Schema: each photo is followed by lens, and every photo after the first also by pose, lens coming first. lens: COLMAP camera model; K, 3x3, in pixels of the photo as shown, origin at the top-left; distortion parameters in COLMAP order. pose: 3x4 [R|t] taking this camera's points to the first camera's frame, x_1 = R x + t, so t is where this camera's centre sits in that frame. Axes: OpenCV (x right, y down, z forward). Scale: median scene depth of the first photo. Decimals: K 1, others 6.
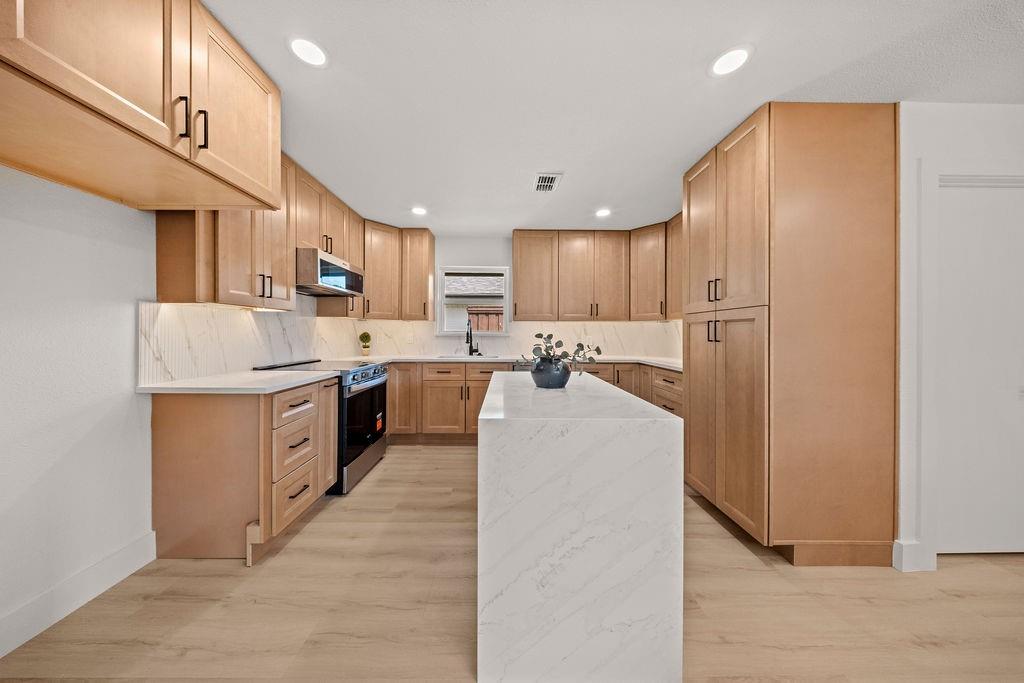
lens RADIAL K [[305.1, 0, 510.2], [0, 305.1, 332.4], [0, 0, 1]] dist [0.001079, -0.000882]
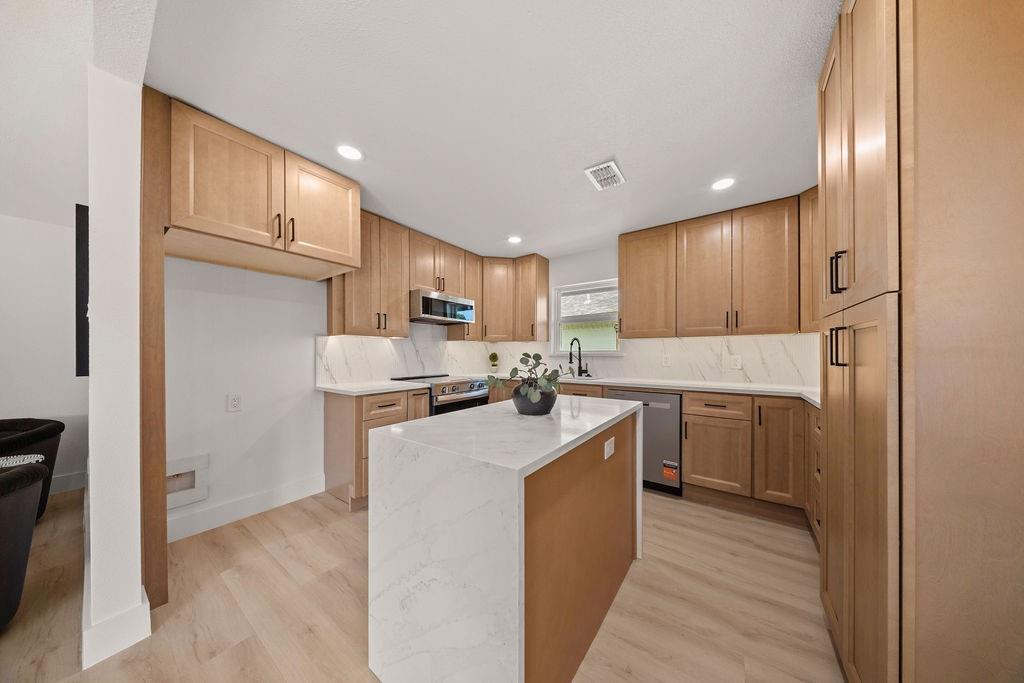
lens RADIAL K [[305.1, 0, 516.2], [0, 305.1, 352.2], [0, 0, 1]] dist [0.001079, -0.000882]
pose [[0.808243, -0.007404, -0.588802, 0.443826], [0.006623, 0.999972, -0.003484, 0.002946], [0.588811, -0.001084, 0.808270, 0.183826]]
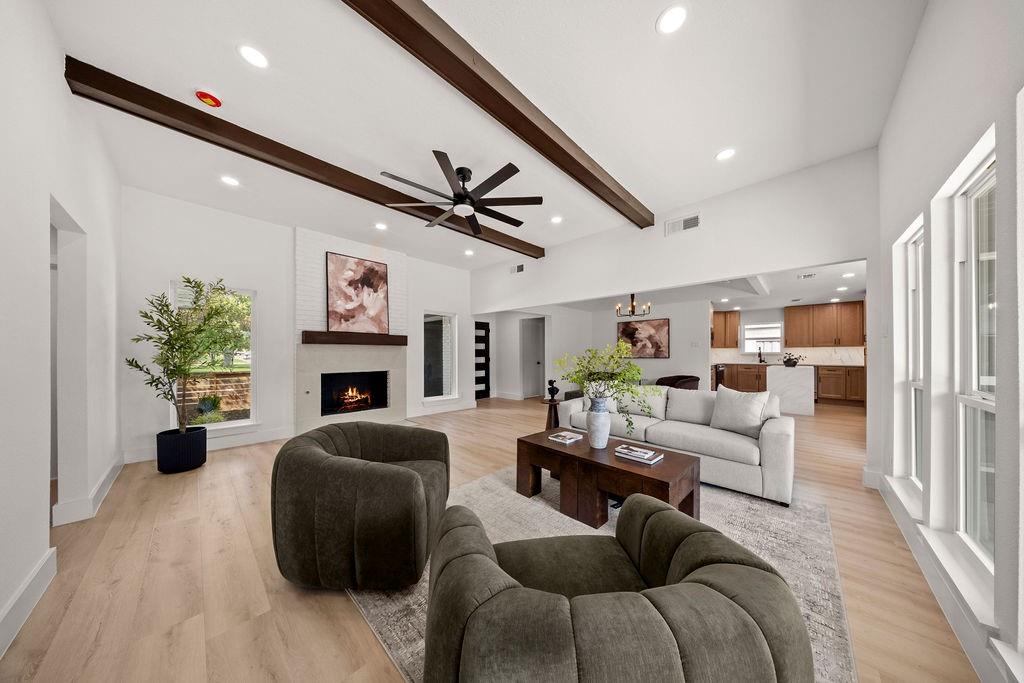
lens RADIAL K [[305.1, 0, 513.8], [0, 305.1, 352.5], [0, 0, 1]] dist [0.001079, -0.000882]
pose [[0.707825, -0.005426, -0.706367, 0.284134], [0.003855, 0.999985, -0.003819, -0.000879], [0.706377, -0.000020, 0.707836, -3.092456]]
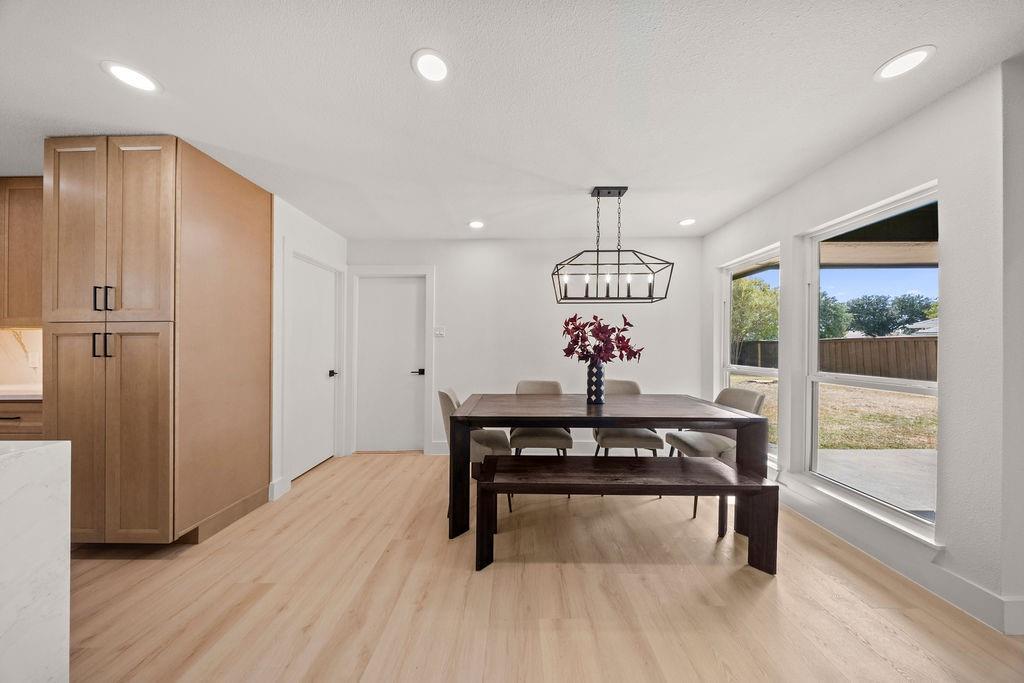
lens RADIAL K [[305.1, 0, 515.9], [0, 305.1, 342.3], [0, 0, 1]] dist [0.001079, -0.000882]
pose [[0.029131, 0.005789, 0.999559, -0.145508], [0.003491, 0.999977, -0.005893, -0.001897], [-0.999569, 0.003661, 0.029110, -0.177134]]
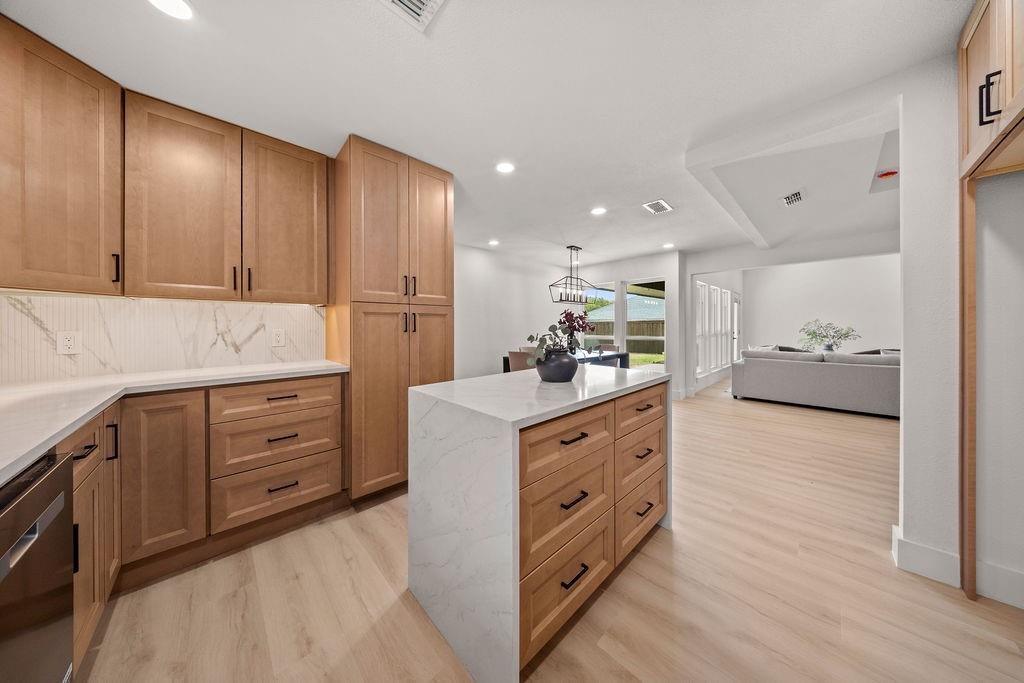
lens RADIAL K [[305.1, 0, 508.8], [0, 305.1, 325.9], [0, 0, 1]] dist [0.001079, -0.000882]
pose [[-0.670243, -0.004650, 0.742127, -0.340048], [-0.002581, 0.999989, 0.003935, 0.002202], [-0.742138, 0.000722, -0.670247, 1.258639]]
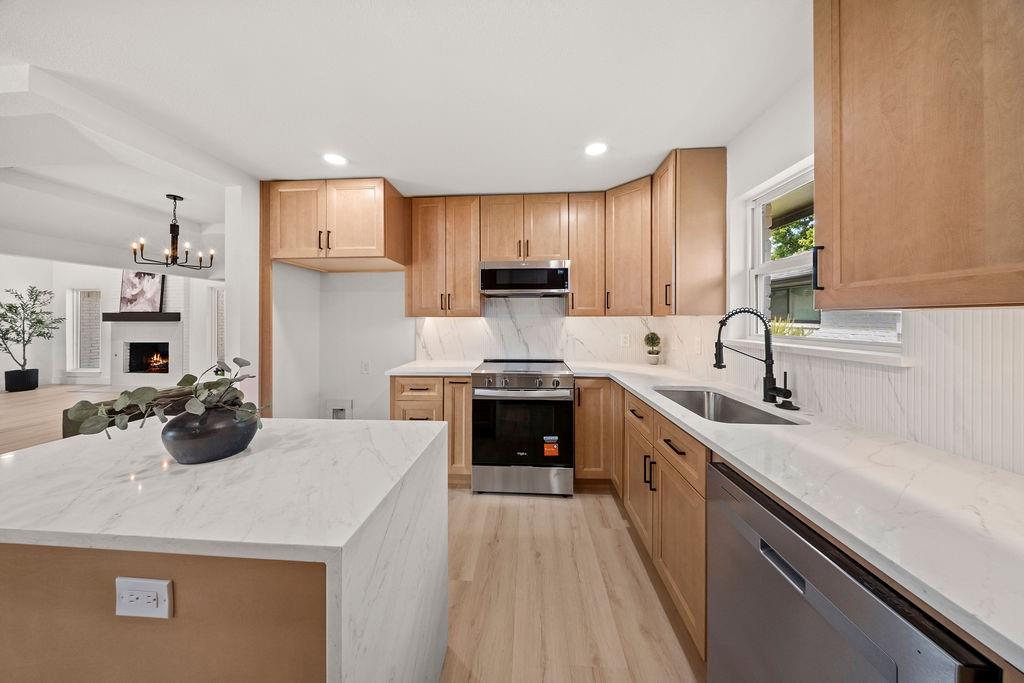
lens RADIAL K [[305.1, 0, 504.9], [0, 305.1, 319.1], [0, 0, 1]] dist [0.001079, -0.000882]
pose [[-0.081768, -0.007999, -0.996619, 0.468422], [0.005680, 0.999948, -0.008492, -0.046323], [0.996635, -0.006355, -0.081719, 1.139285]]
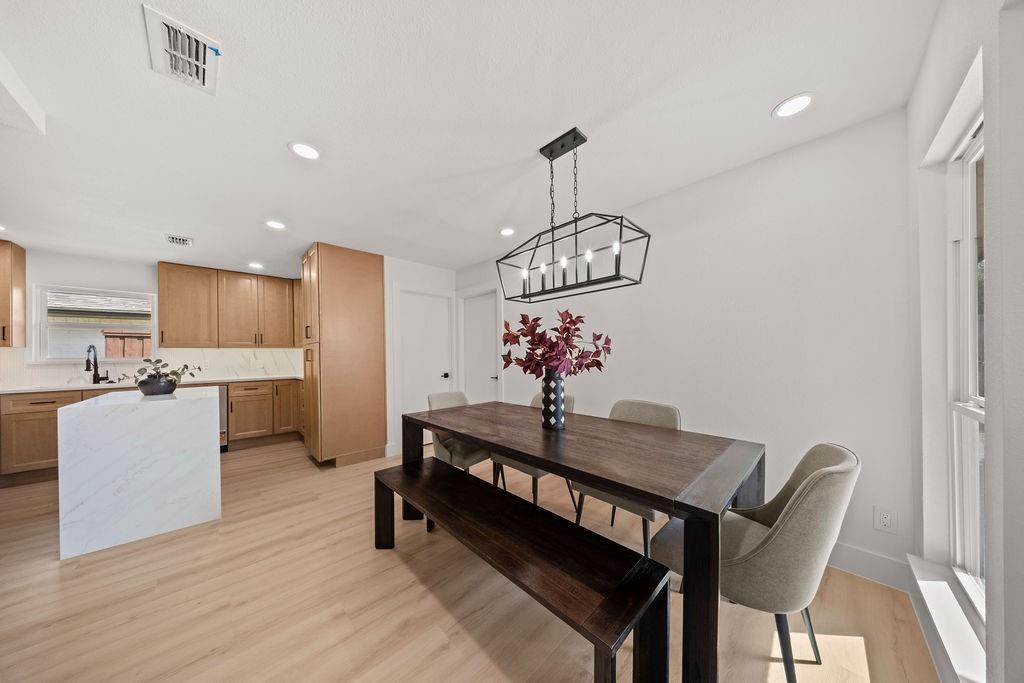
lens RADIAL K [[305.1, 0, 511.7], [0, 305.1, 354.9], [0, 0, 1]] dist [0.001079, -0.000882]
pose [[0.729942, -0.013624, 0.683373, 0.274406], [0.015790, 0.999871, 0.003068, 0.004959], [-0.683327, 0.008551, 0.730063, -0.929513]]
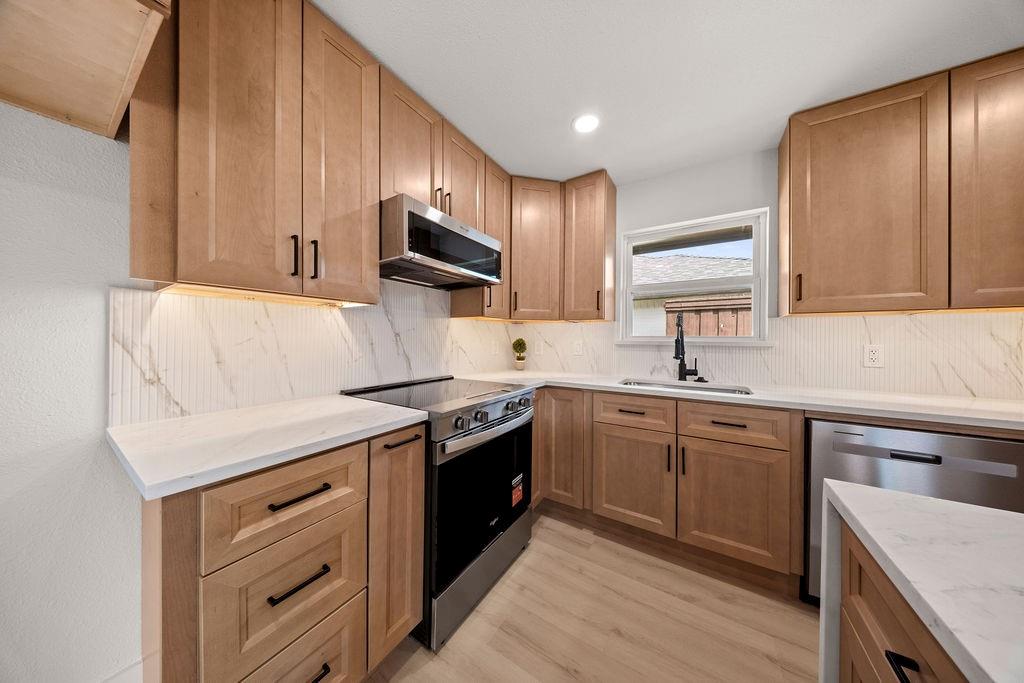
lens RADIAL K [[305.1, 0, 516.1], [0, 305.1, 338.6], [0, 0, 1]] dist [0.001079, -0.000882]
pose [[0.841236, -0.000719, -0.540668, -0.135588], [0.000112, 0.999999, -0.001155, -0.000266], [0.540669, 0.000911, 0.841235, 0.604853]]
